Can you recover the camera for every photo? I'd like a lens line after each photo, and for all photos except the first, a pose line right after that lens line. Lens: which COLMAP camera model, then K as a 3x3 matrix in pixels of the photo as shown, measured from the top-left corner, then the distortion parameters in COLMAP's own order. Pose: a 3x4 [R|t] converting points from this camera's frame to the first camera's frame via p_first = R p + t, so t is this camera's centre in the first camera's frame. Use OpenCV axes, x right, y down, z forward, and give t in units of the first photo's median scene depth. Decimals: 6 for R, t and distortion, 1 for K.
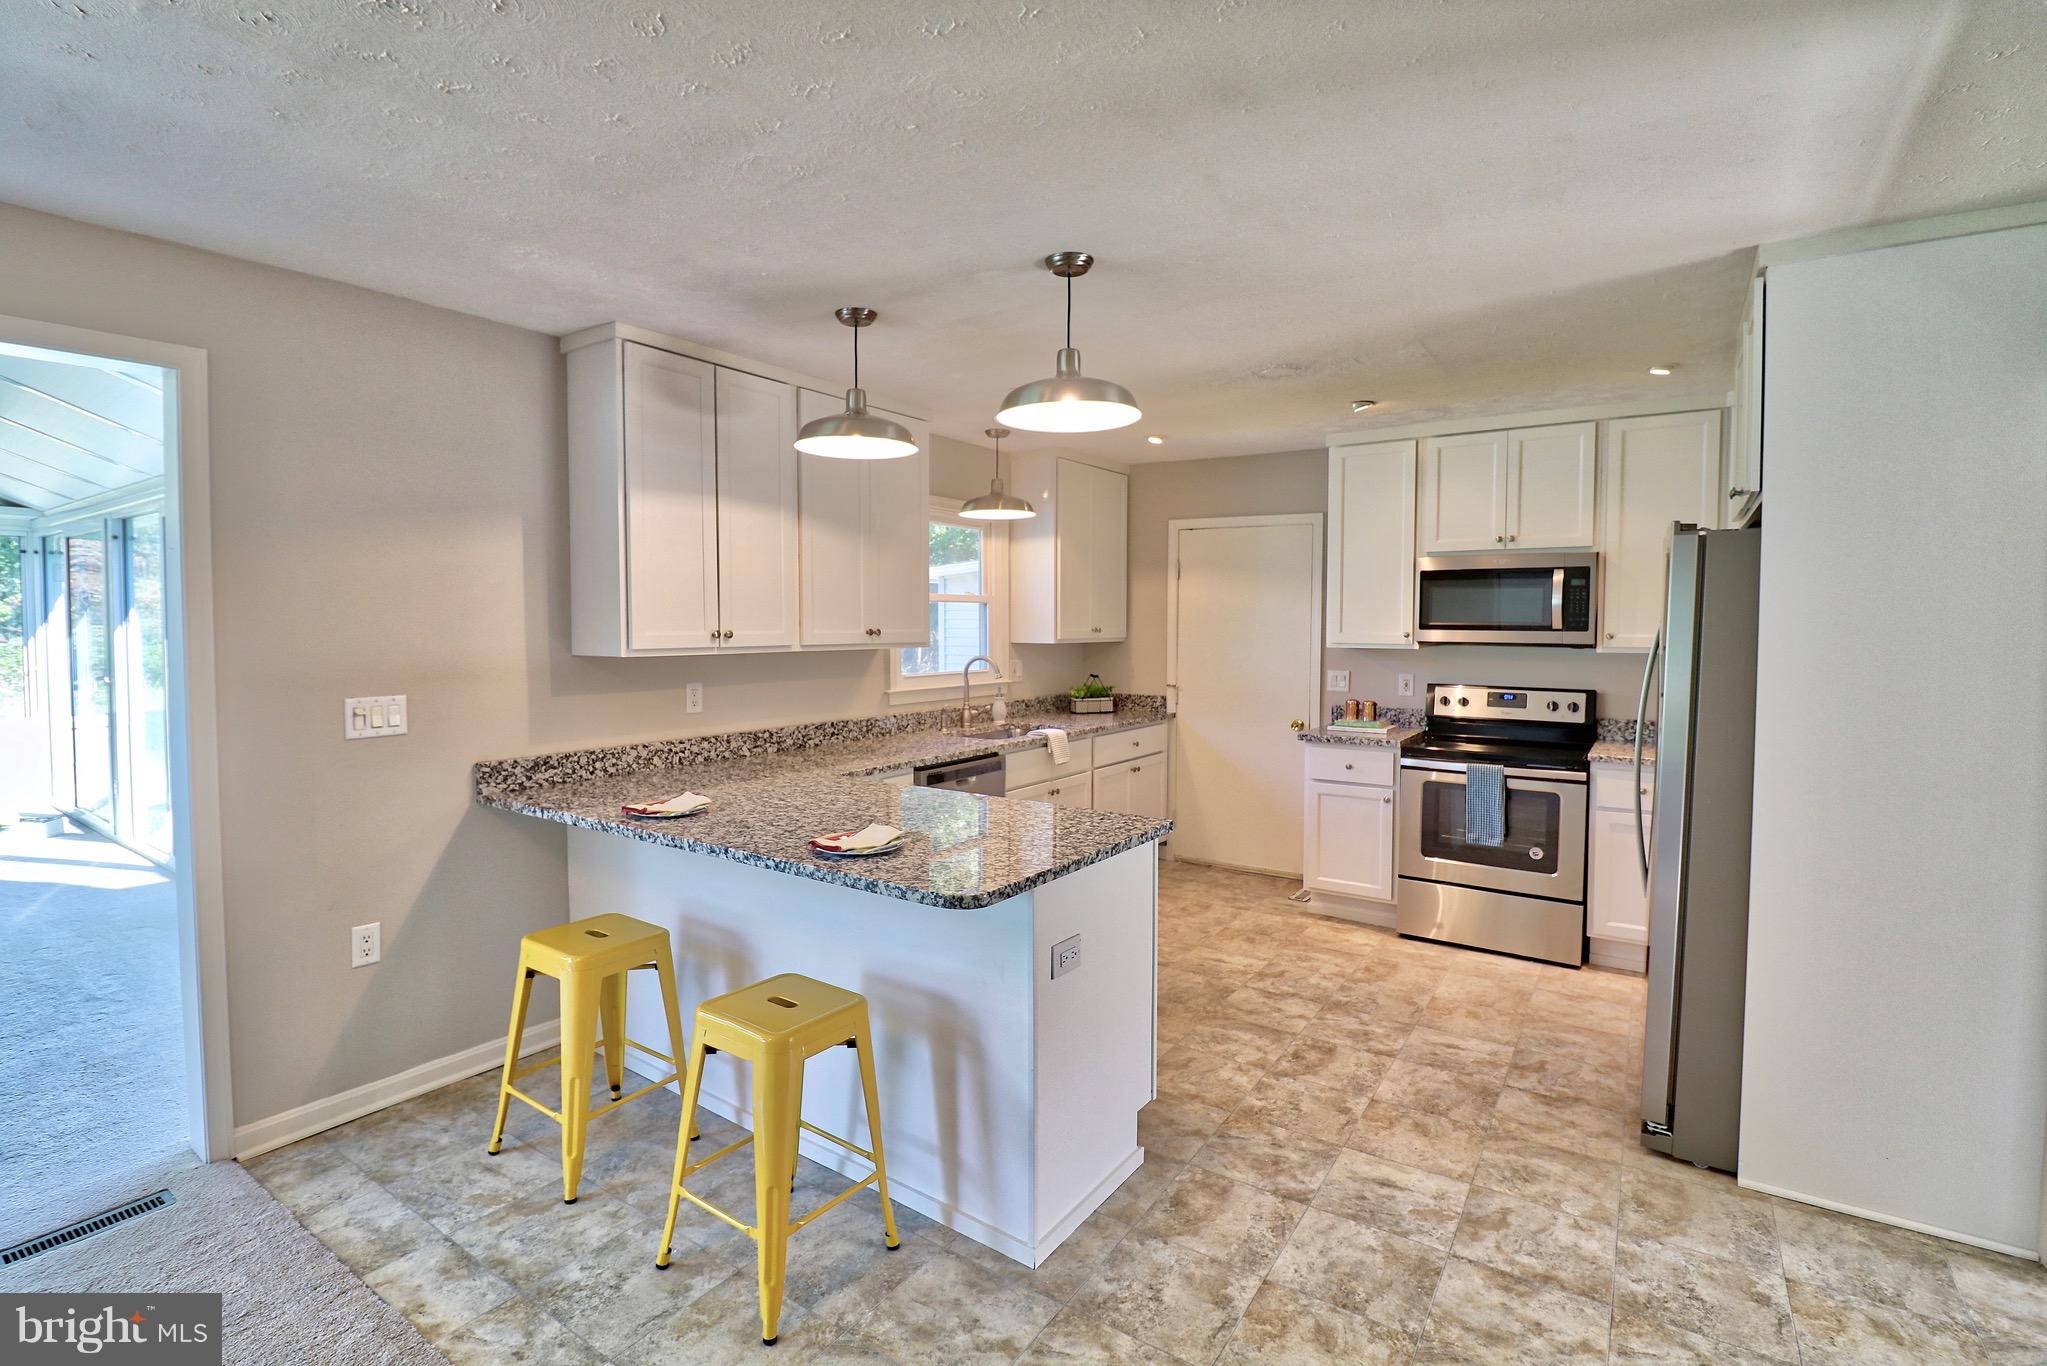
lens RADIAL K [[950.4, 0, 1016.1], [0, 950.4, 661.7], [0, 0, 1]] dist [-0.000644, -0.013814]
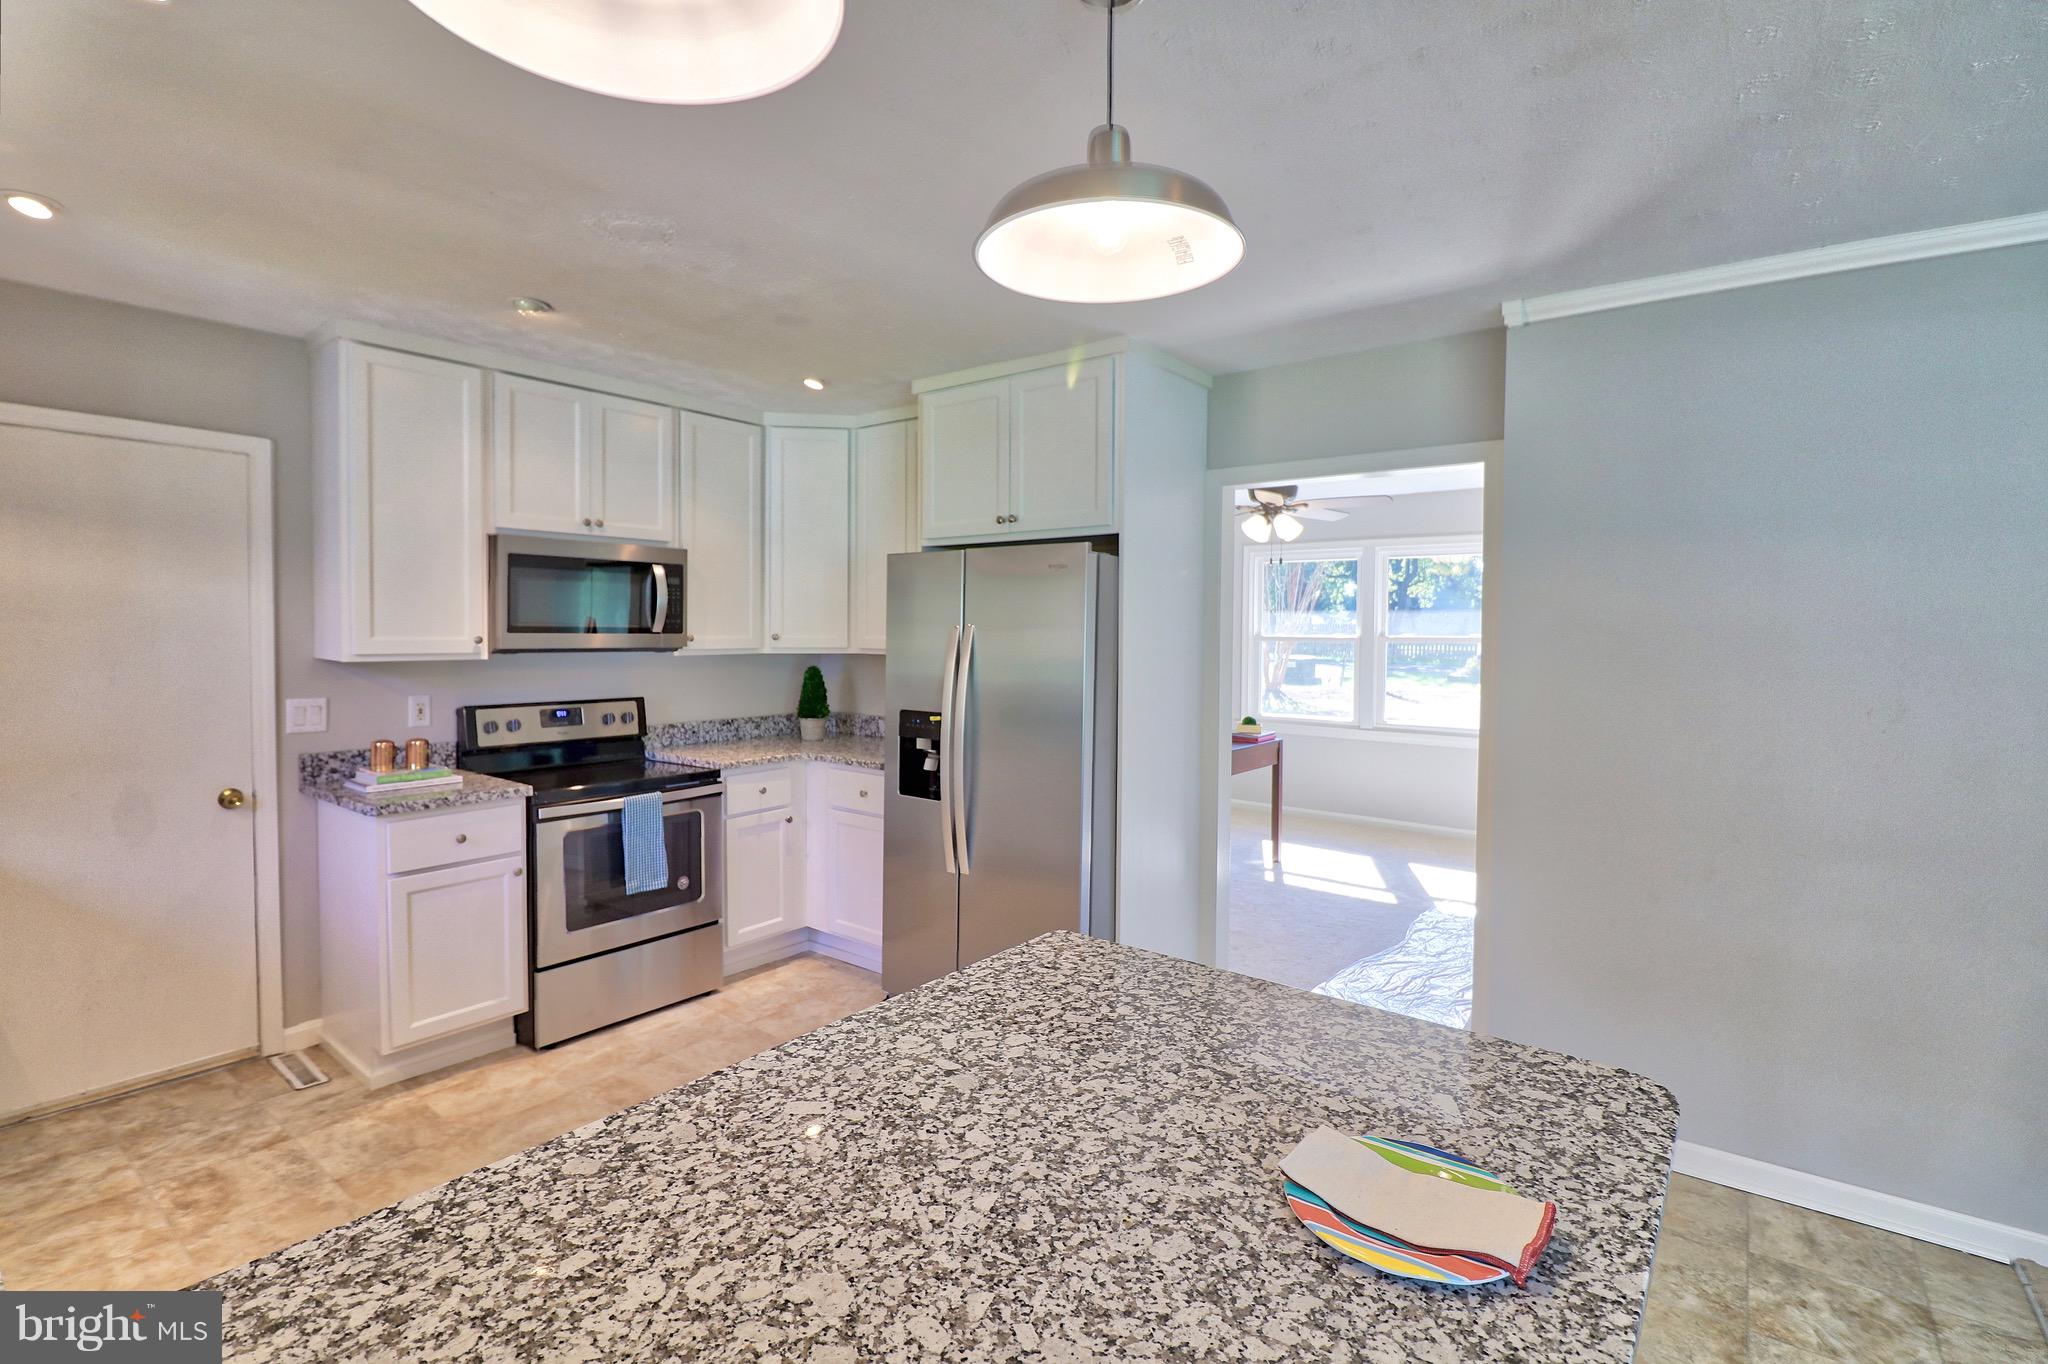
lens RADIAL K [[945.3, 0, 1001.8], [0, 945.3, 663.1], [0, 0, 1]] dist [-0.000485, -0.013198]
pose [[0.072007, -0.040560, 0.996579, -0.301547], [0.034234, 0.998685, 0.038172, -0.027621], [-0.996816, 0.031368, 0.073301, 0.615704]]
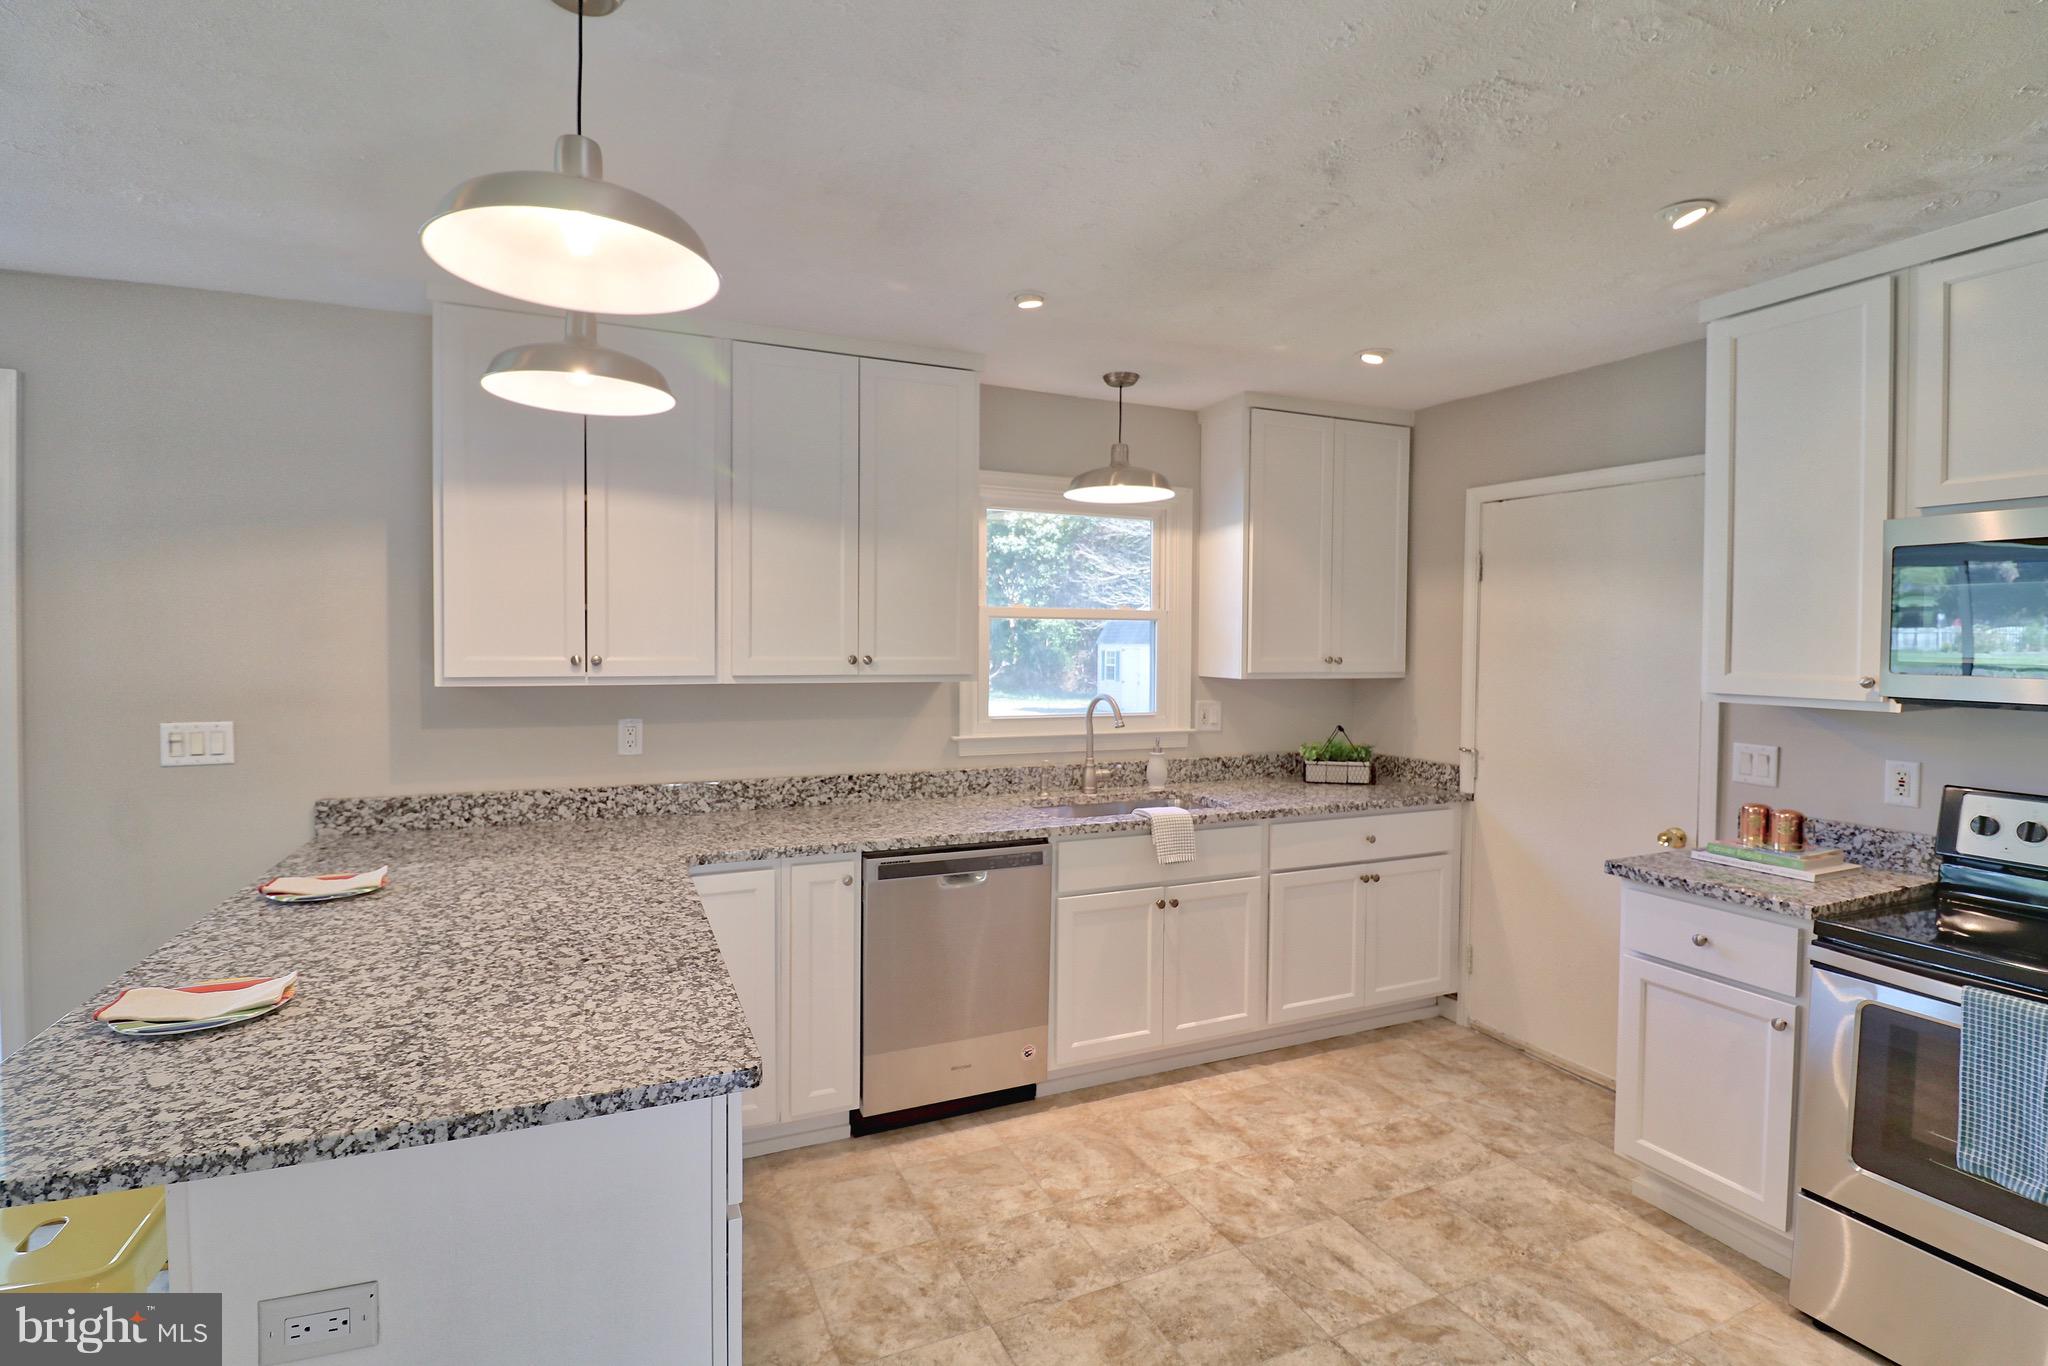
lens RADIAL K [[960.5, 0, 1016.0], [0, 960.5, 663.1], [0, 0, 1]] dist [-0.000267, -0.013568]
pose [[0.851948, 0.018589, -0.523296, 0.328976], [-0.029309, 0.999496, -0.012212, -0.021909], [0.522806, 0.025742, 0.852063, 0.404660]]
